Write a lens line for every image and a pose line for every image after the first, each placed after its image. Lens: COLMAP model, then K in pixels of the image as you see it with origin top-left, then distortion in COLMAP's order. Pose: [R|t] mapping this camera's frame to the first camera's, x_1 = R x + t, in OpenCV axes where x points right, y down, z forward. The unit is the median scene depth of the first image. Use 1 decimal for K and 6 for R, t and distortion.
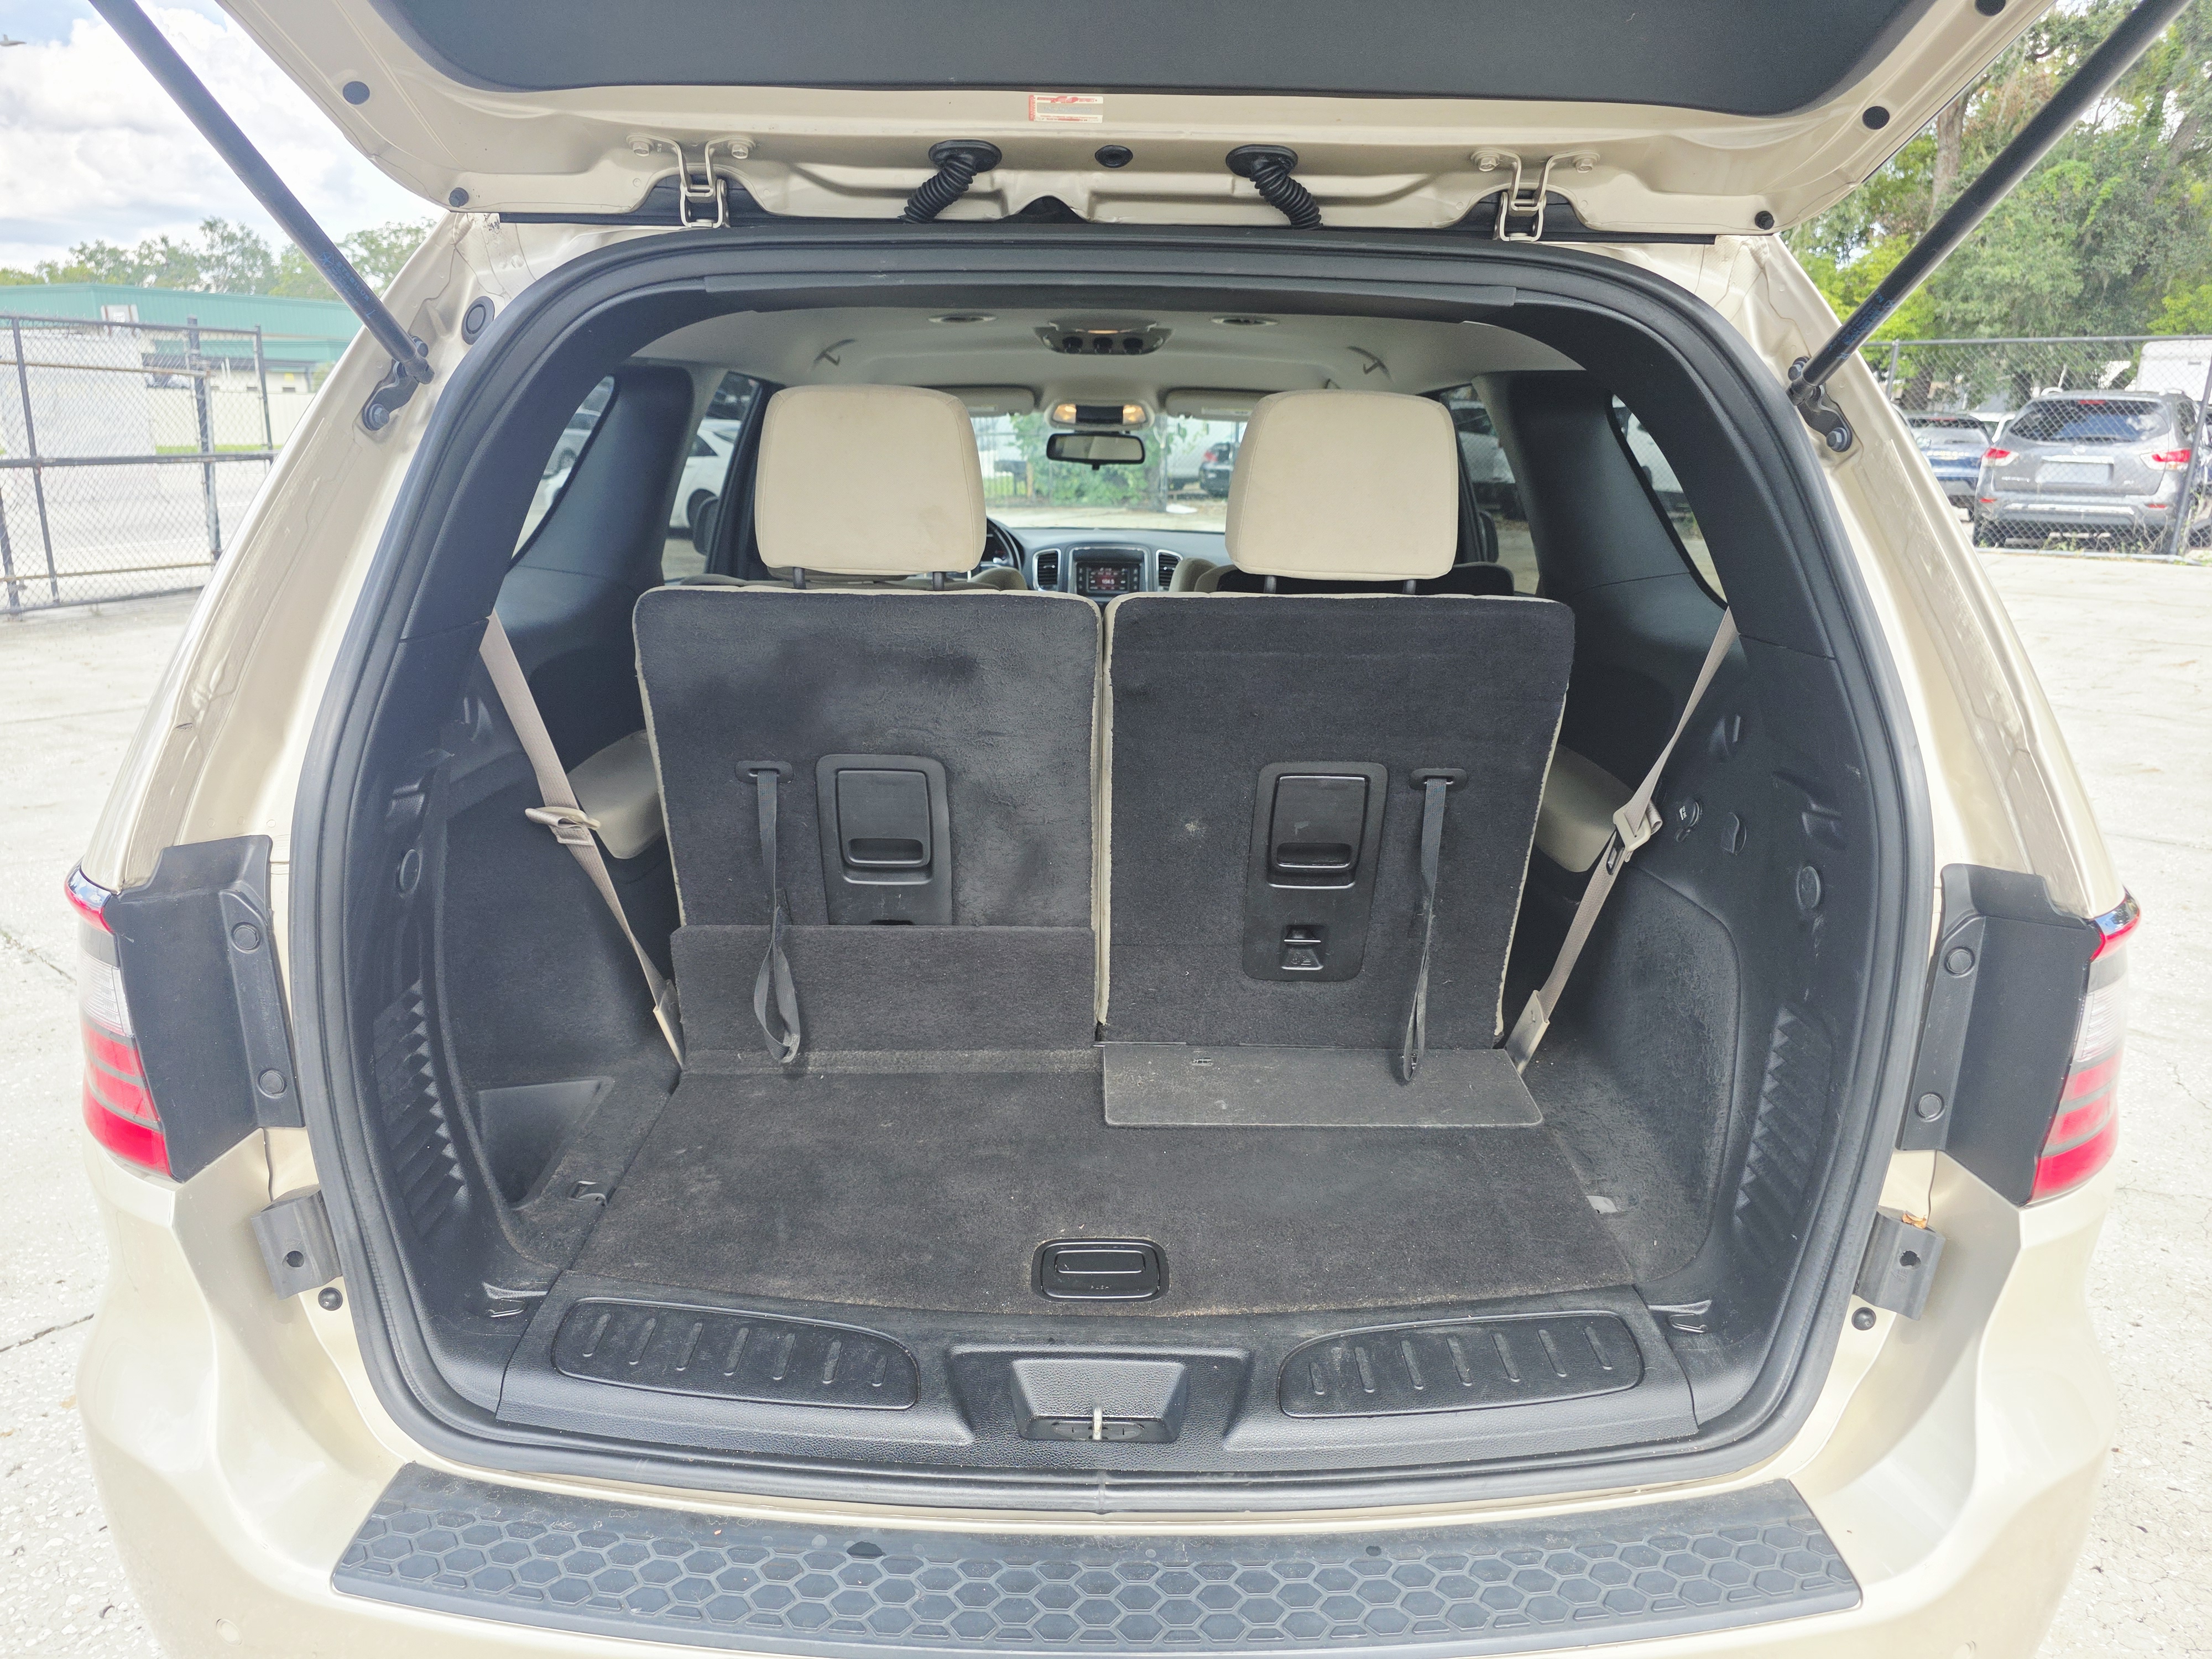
lens RADIAL K [[1480.2, 0, 1102.1], [0, 1480.2, 848.9], [0, 0, 1]] dist [0.041053, -0.045164]
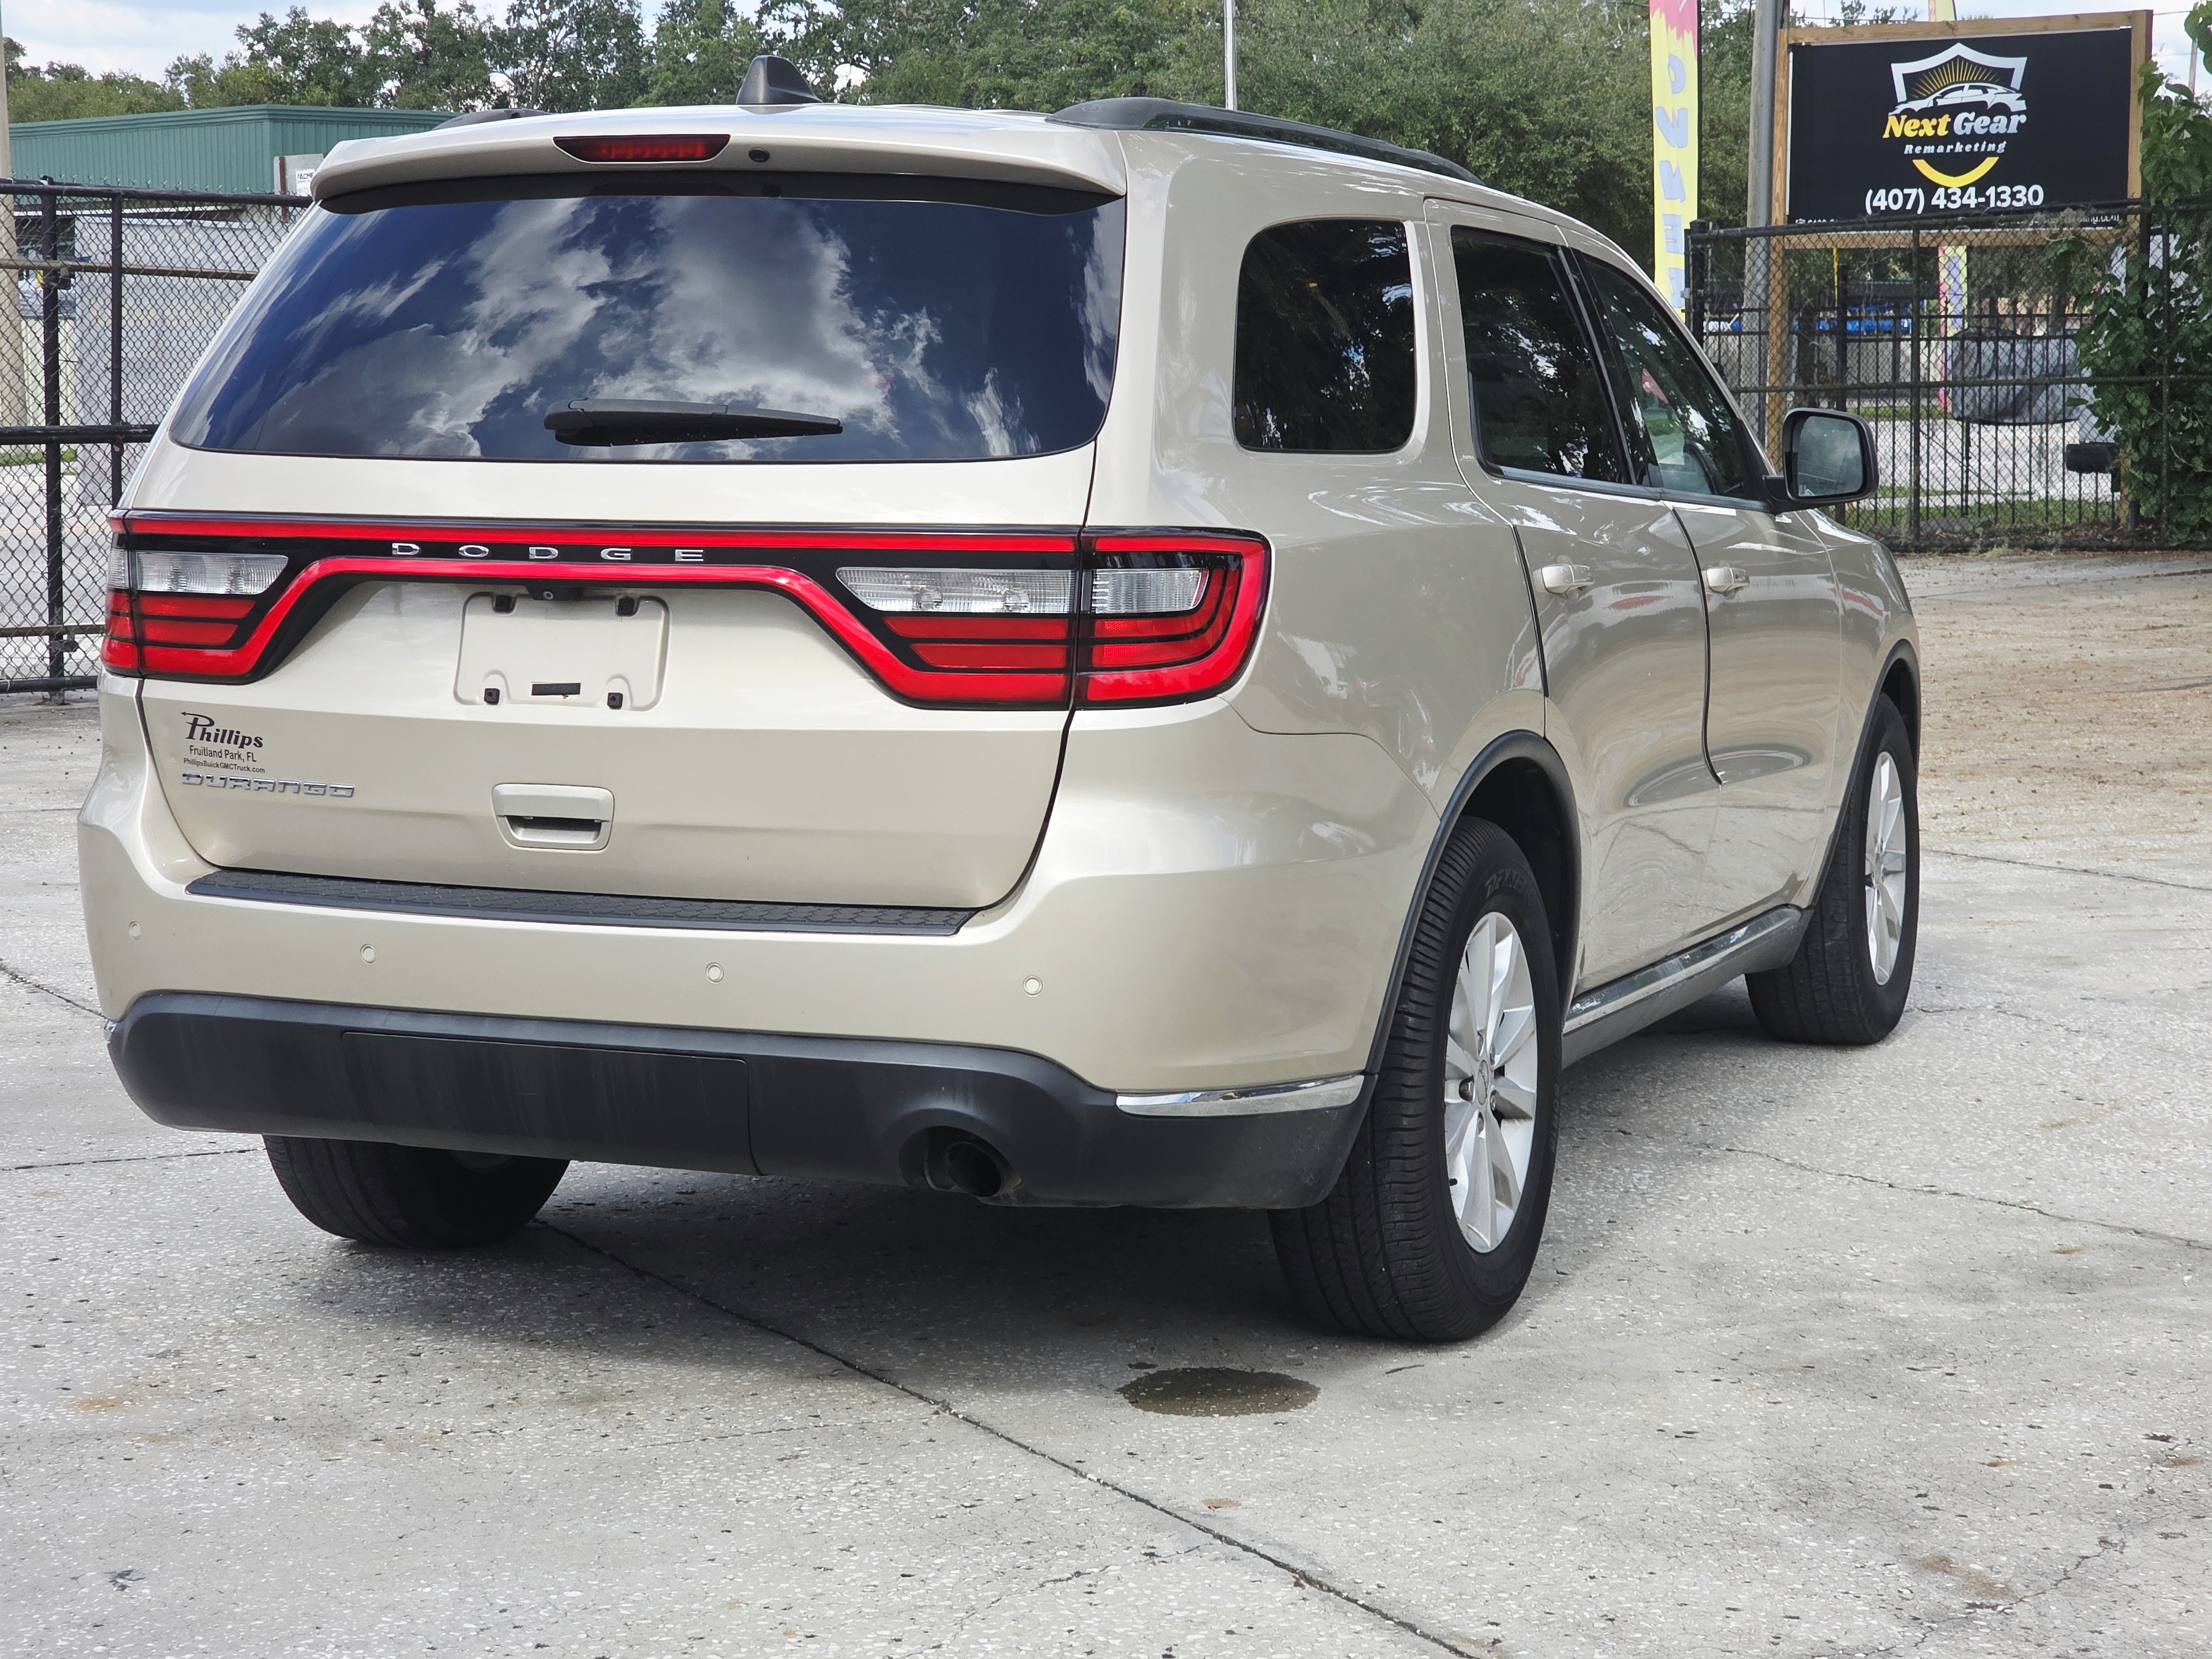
lens RADIAL K [[4238.6, 0, 1089.2], [0, 4238.6, 833.9], [0, 0, 1]] dist [0.004316, 0.000000]
pose [[0.928788, 0.027806, -0.369566, 0.123515], [-0.091436, 0.983548, -0.155795, 0.057331], [0.359154, 0.178492, 0.916051, -0.171337]]
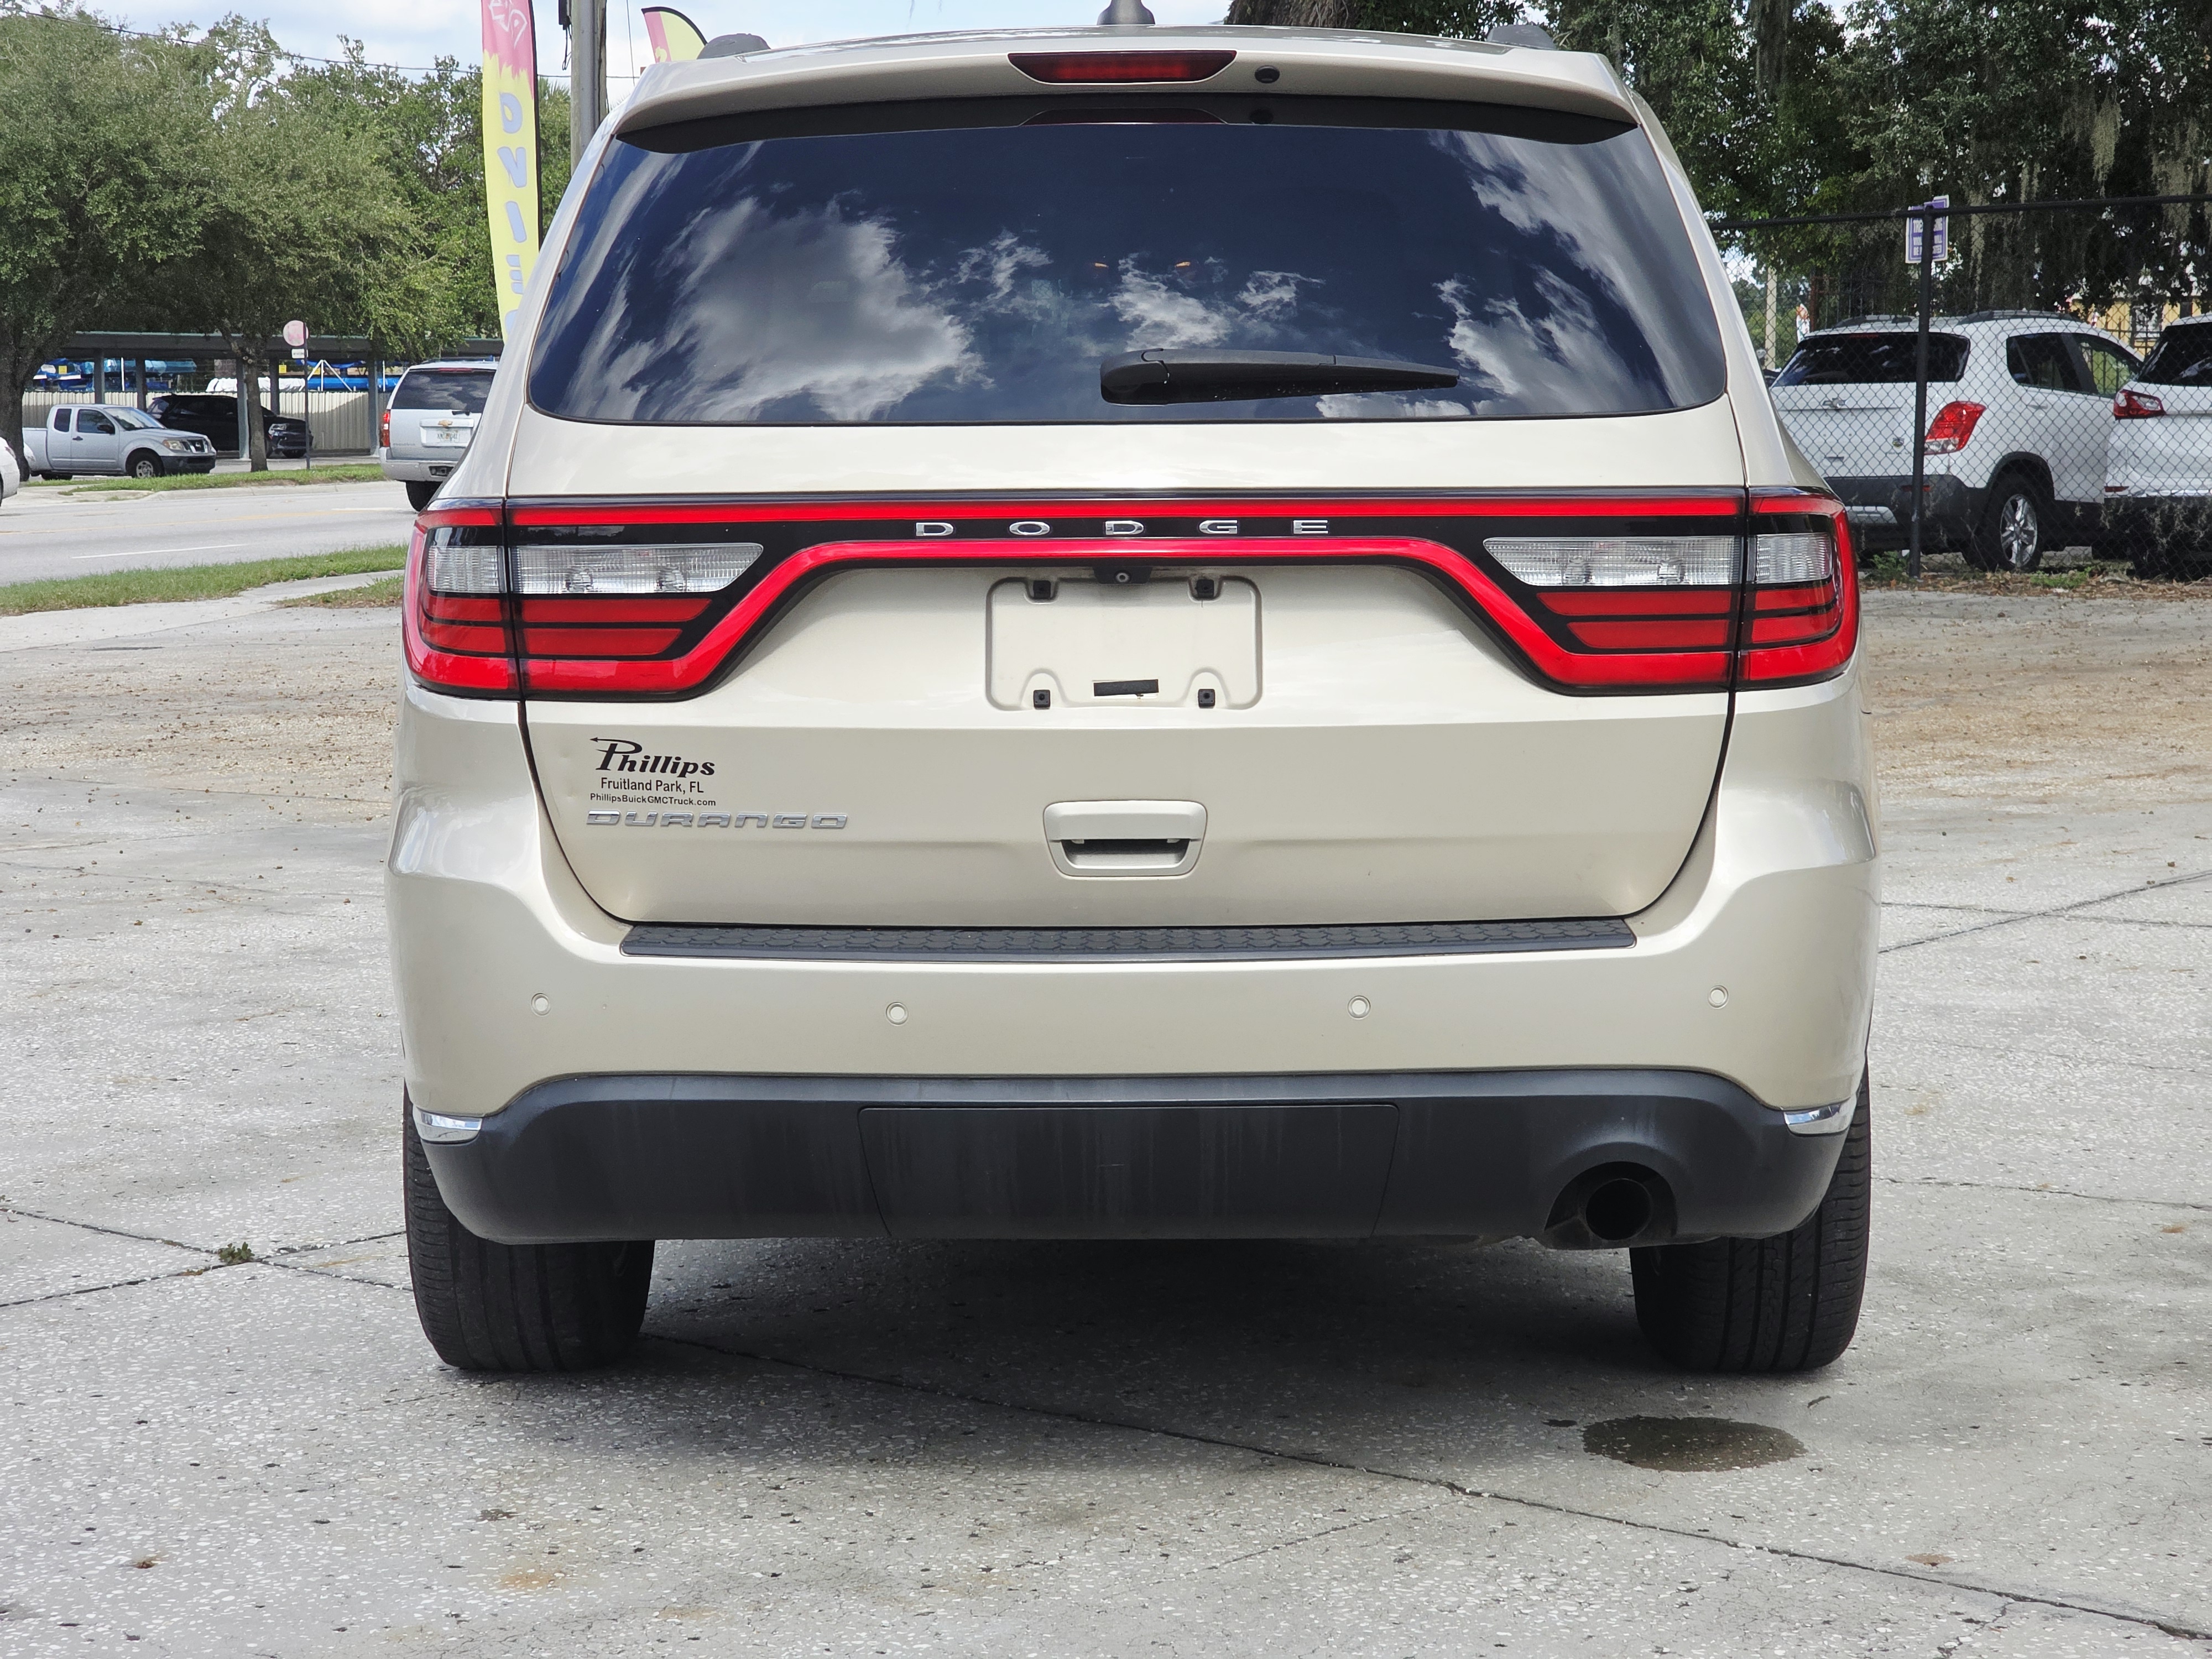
lens RADIAL K [[4238.6, 0, 1089.8], [0, 4238.6, 847.9], [0, 0, 1]] dist [0.004316, 0.000000]
pose [[0.999390, -0.021005, -0.027886, 0.004312], [0.015647, 0.983533, -0.180052, 0.059369], [0.031209, 0.179506, 0.983262, -0.164609]]
